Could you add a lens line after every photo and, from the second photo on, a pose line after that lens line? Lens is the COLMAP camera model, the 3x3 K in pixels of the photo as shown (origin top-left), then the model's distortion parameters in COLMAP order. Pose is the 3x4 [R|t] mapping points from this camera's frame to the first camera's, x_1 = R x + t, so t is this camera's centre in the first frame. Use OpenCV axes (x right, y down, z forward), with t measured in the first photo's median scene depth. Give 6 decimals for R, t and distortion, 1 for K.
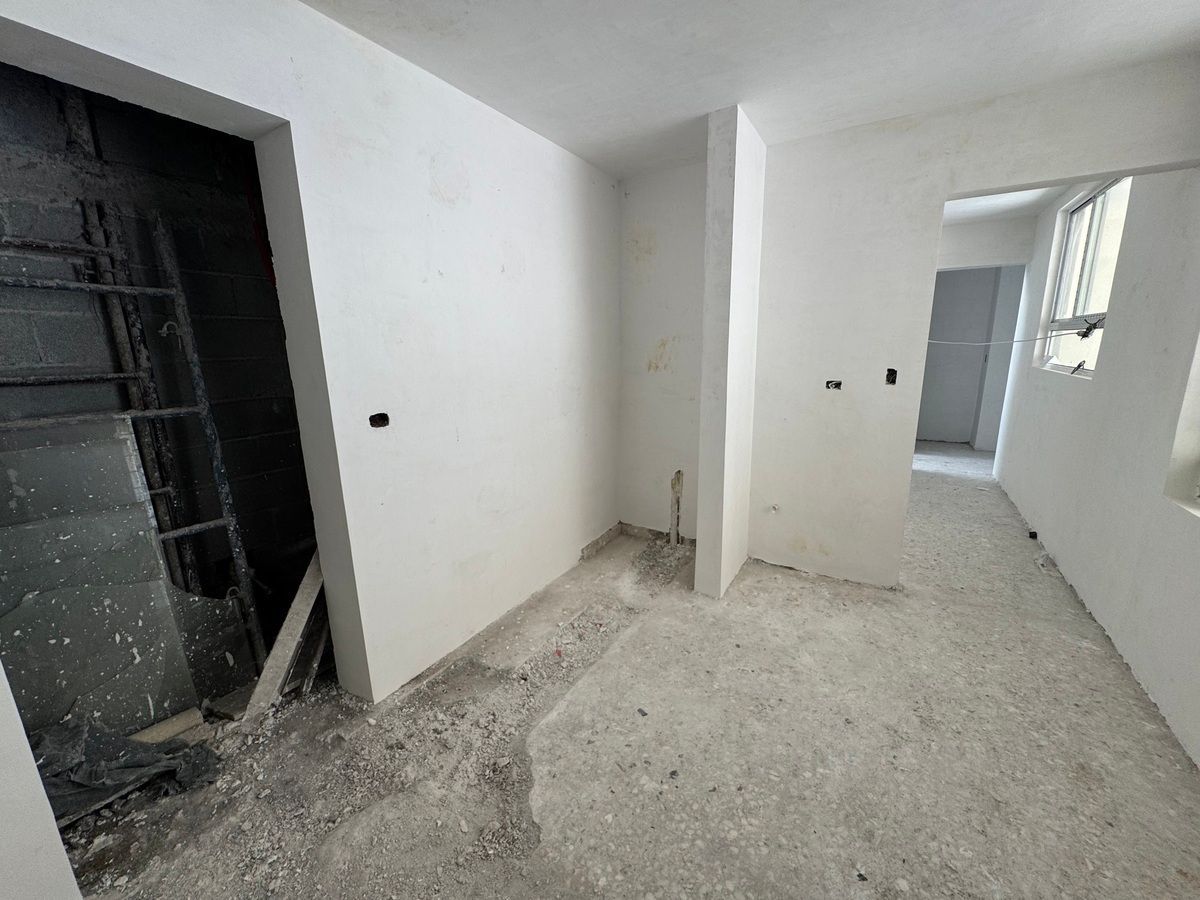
lens RADIAL K [[478.7, 0, 601.1], [0, 478.7, 450.0], [0, 0, 1]] dist [-0.002410, 0.000107]
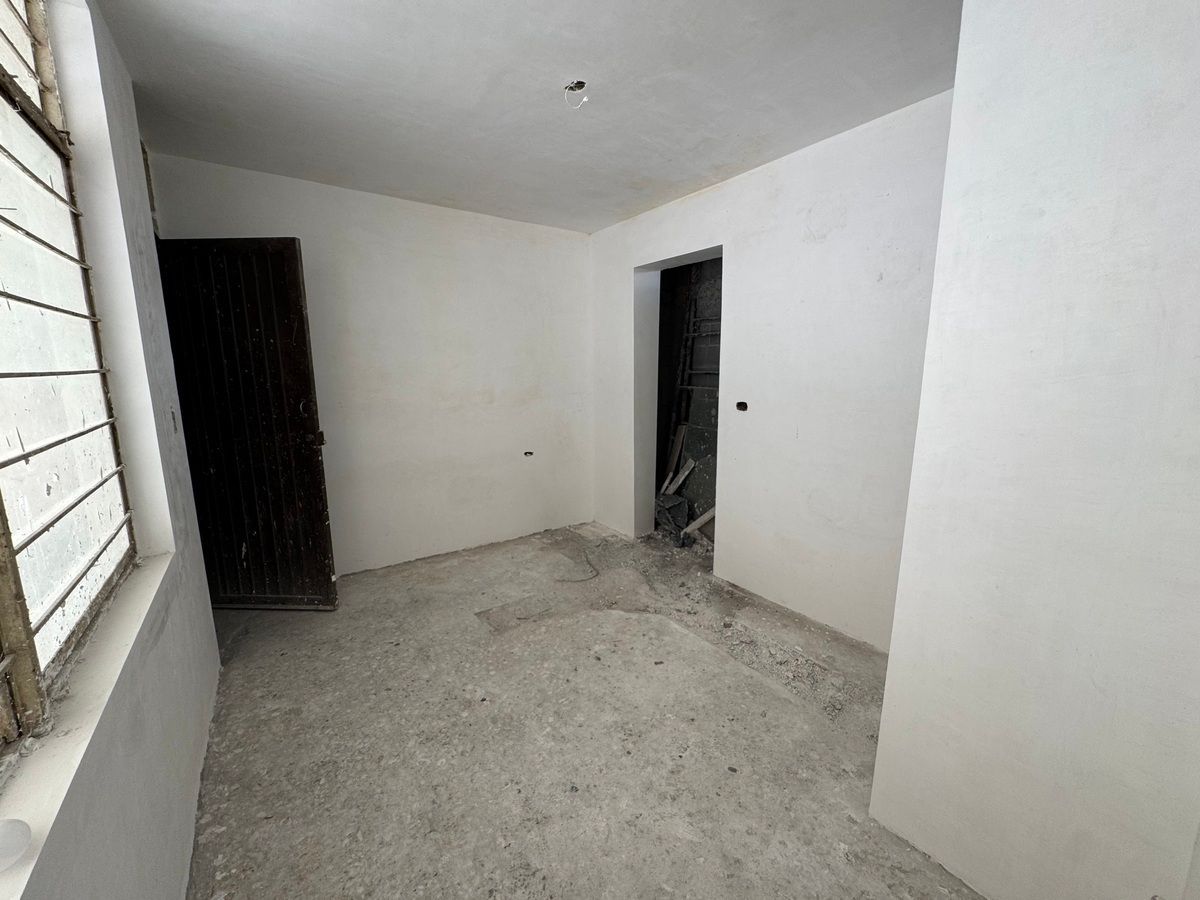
lens RADIAL K [[478.7, 0, 599.8], [0, 478.7, 452.3], [0, 0, 1]] dist [-0.002410, 0.000107]
pose [[-0.397314, 0.180923, -0.899671, 1.168750], [-0.187635, 0.943645, 0.272630, -0.261845], [0.898295, 0.277130, -0.340976, 1.163296]]
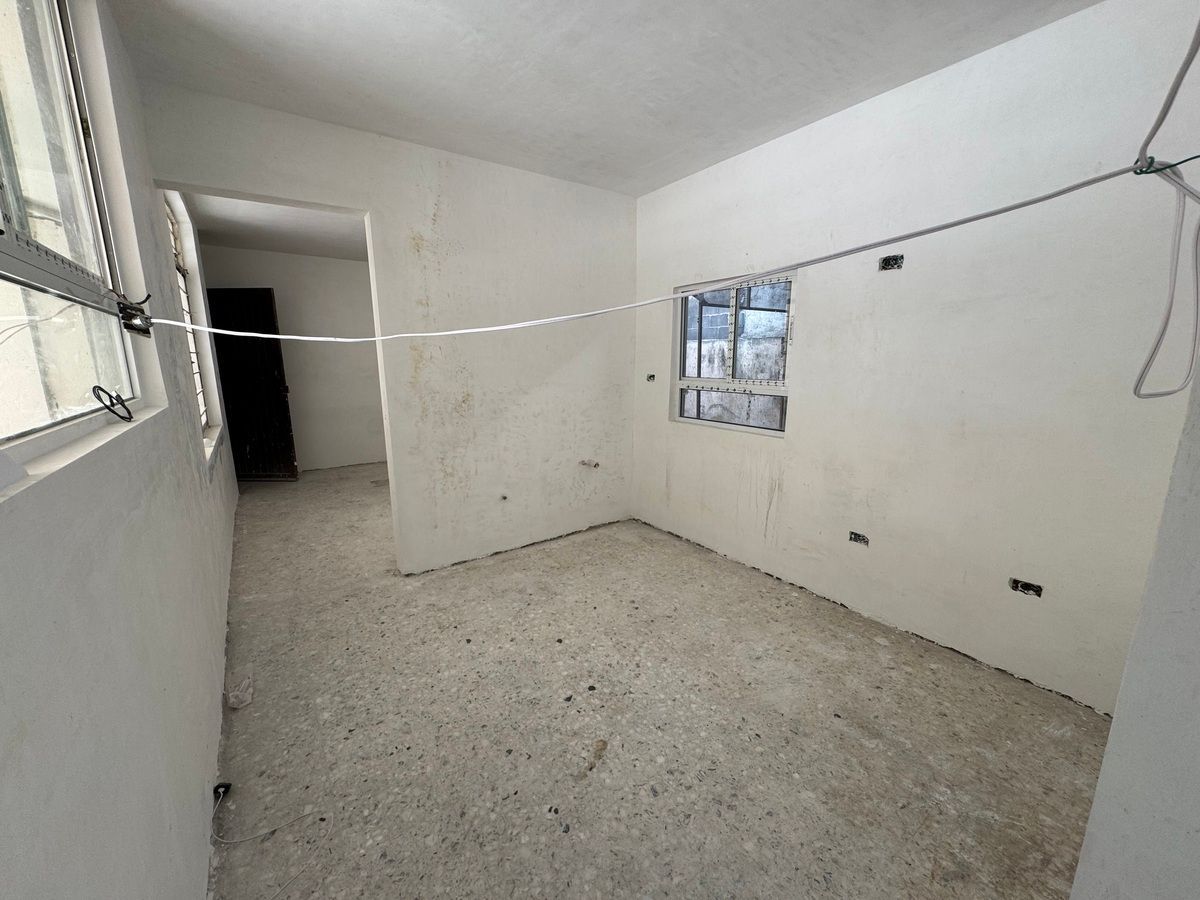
lens RADIAL K [[478.7, 0, 601.6], [0, 478.7, 448.2], [0, 0, 1]] dist [-0.002410, 0.000107]
pose [[-0.385740, 0.197605, -0.901197, 2.075718], [-0.183515, 0.940842, 0.284847, -0.561748], [0.904172, 0.275260, -0.326658, 2.575470]]
